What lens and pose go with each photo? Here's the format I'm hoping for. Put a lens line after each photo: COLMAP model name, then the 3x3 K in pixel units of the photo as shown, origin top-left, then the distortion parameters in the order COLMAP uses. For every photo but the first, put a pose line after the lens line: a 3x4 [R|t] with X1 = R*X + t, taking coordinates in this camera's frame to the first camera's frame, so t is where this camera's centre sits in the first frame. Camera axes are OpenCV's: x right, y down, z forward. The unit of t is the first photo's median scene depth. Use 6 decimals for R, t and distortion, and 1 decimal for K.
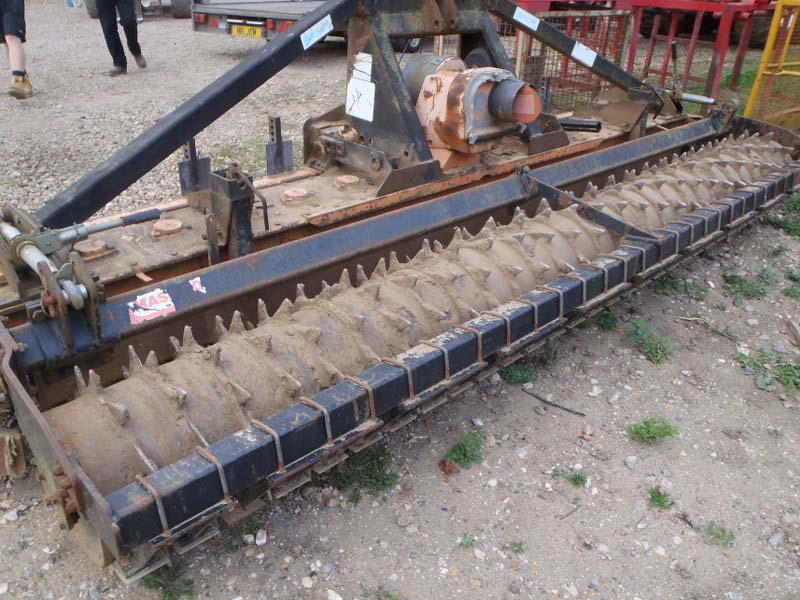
lens RADIAL K [[667.5, 0, 400.0], [0, 667.5, 300.0], [0, 0, 1]] dist [-0.041704, 0.025761]
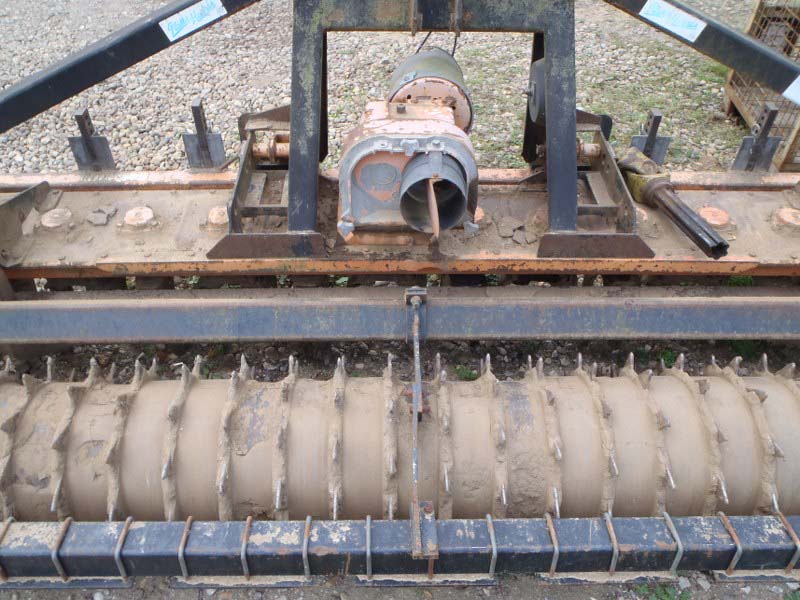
lens RADIAL K [[667.5, 0, 400.0], [0, 667.5, 300.0], [0, 0, 1]] dist [-0.041704, 0.025761]
pose [[0.731802, 0.446729, -0.514683, 0.535301], [-0.301308, 0.889463, 0.343612, -0.438996], [0.611293, -0.096378, 0.785514, 0.535680]]
